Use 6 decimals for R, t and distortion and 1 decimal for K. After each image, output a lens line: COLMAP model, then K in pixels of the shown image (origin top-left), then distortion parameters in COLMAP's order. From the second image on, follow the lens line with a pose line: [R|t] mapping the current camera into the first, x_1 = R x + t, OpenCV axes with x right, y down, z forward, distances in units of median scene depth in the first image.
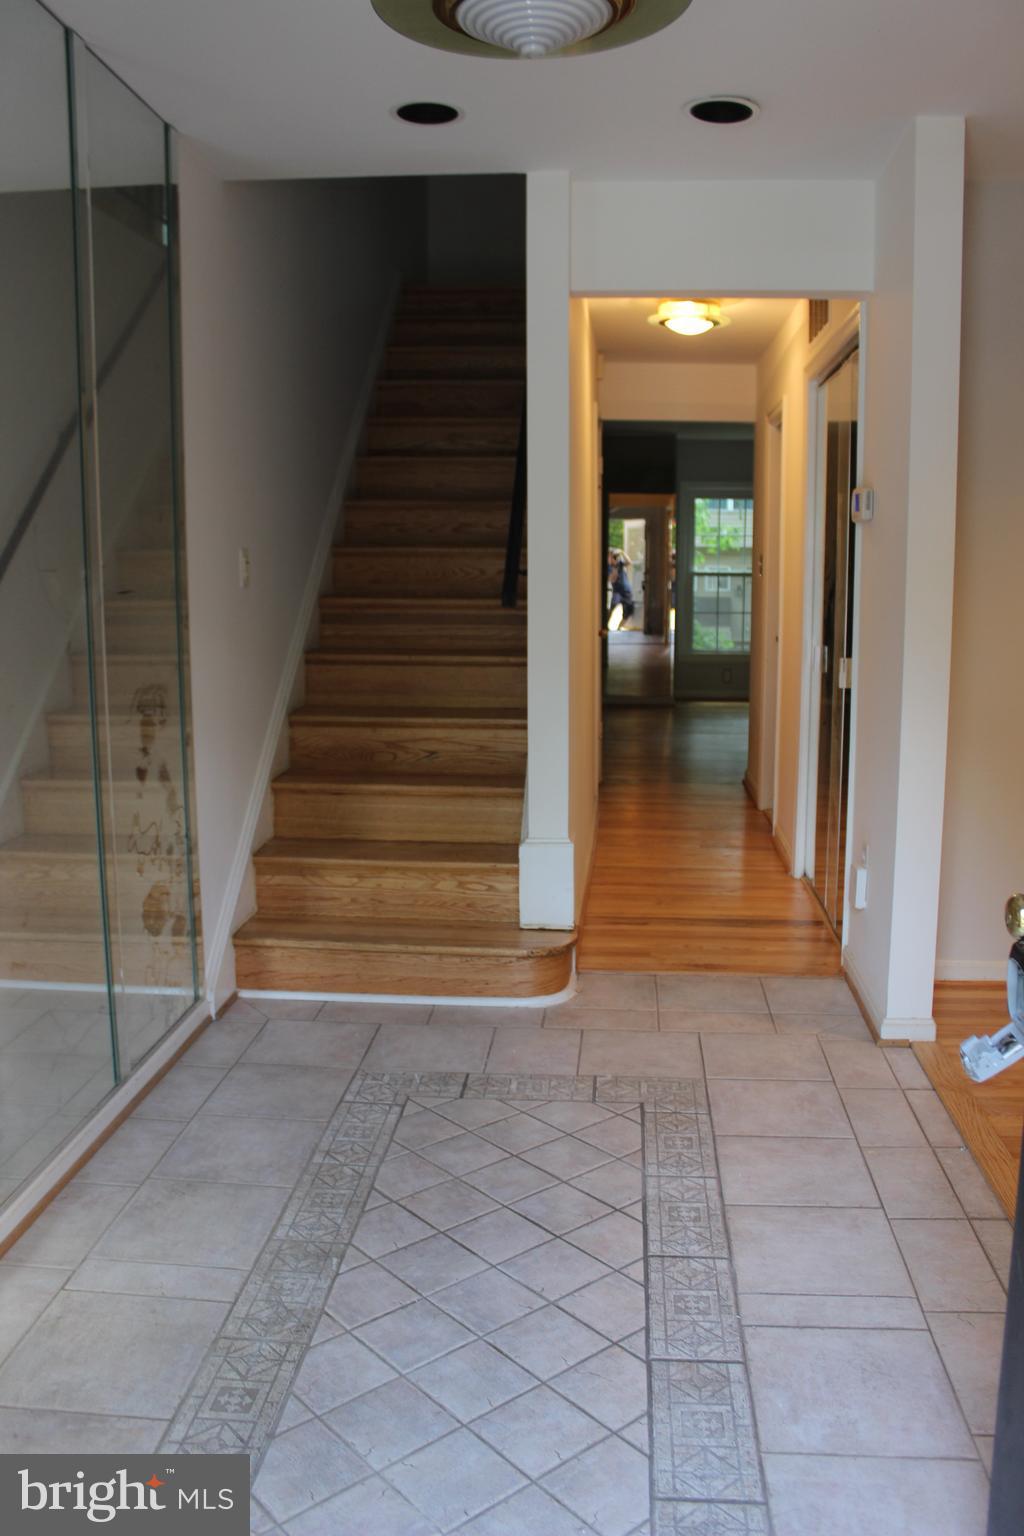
lens RADIAL K [[1294.6, 0, 512.0], [0, 1294.6, 768.0], [0, 0, 1]] dist [-0.123085, 0.001513]
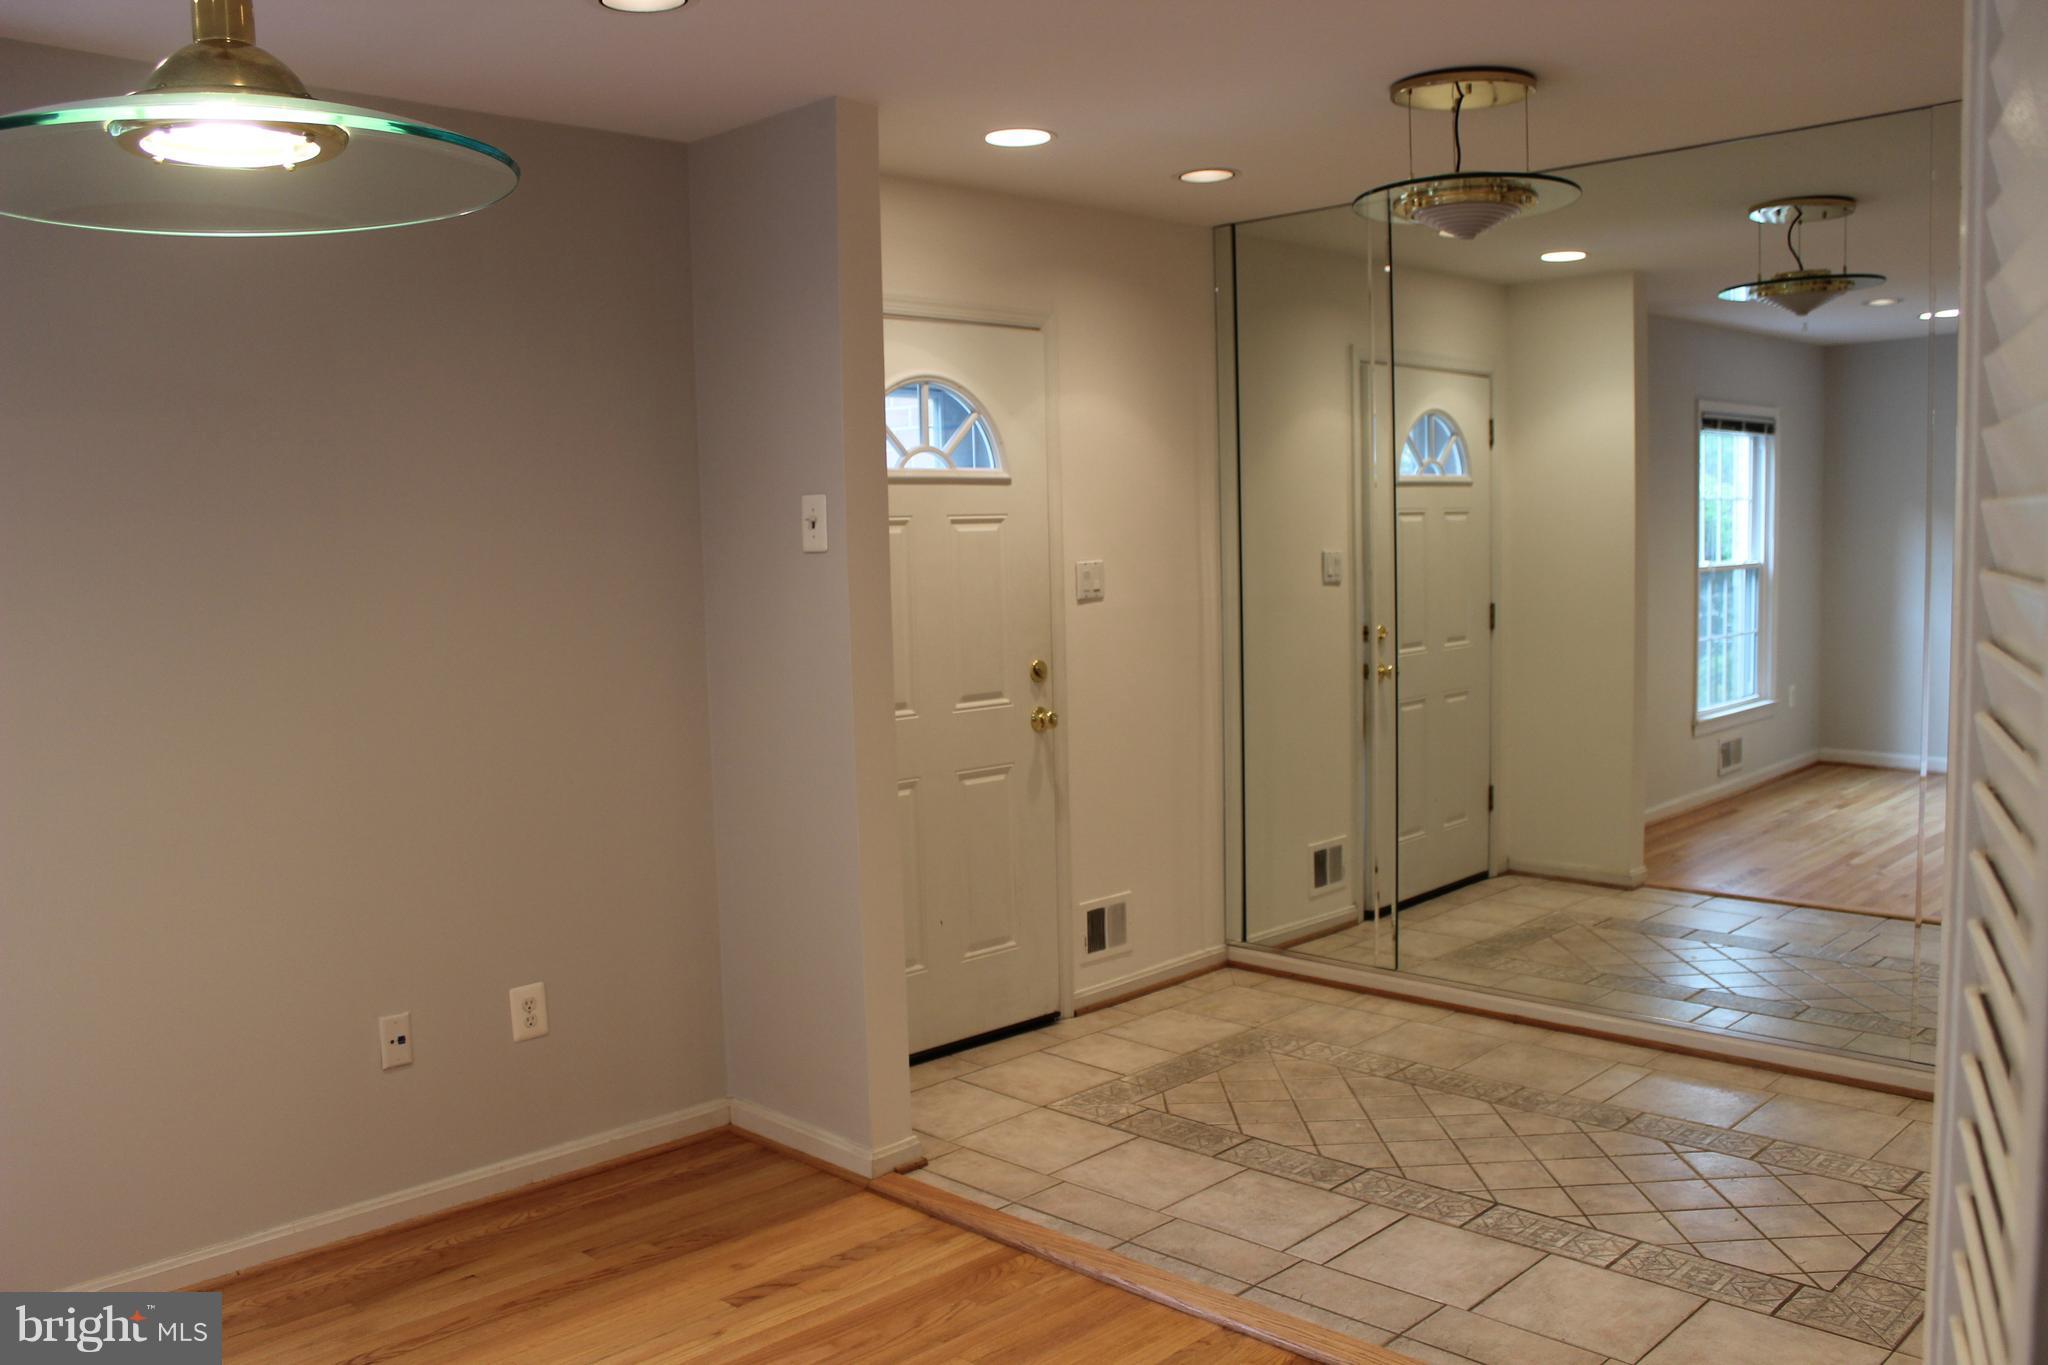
lens RADIAL K [[1726.2, 0, 1024.0], [0, 1726.2, 682.5], [0, 0, 1]] dist [-0.123085, 0.001513]
pose [[-0.647059, 0.088434, -0.757293, 1.611658], [-0.089639, 0.977538, 0.190745, -0.350340], [0.757152, 0.191307, -0.624598, 1.663546]]
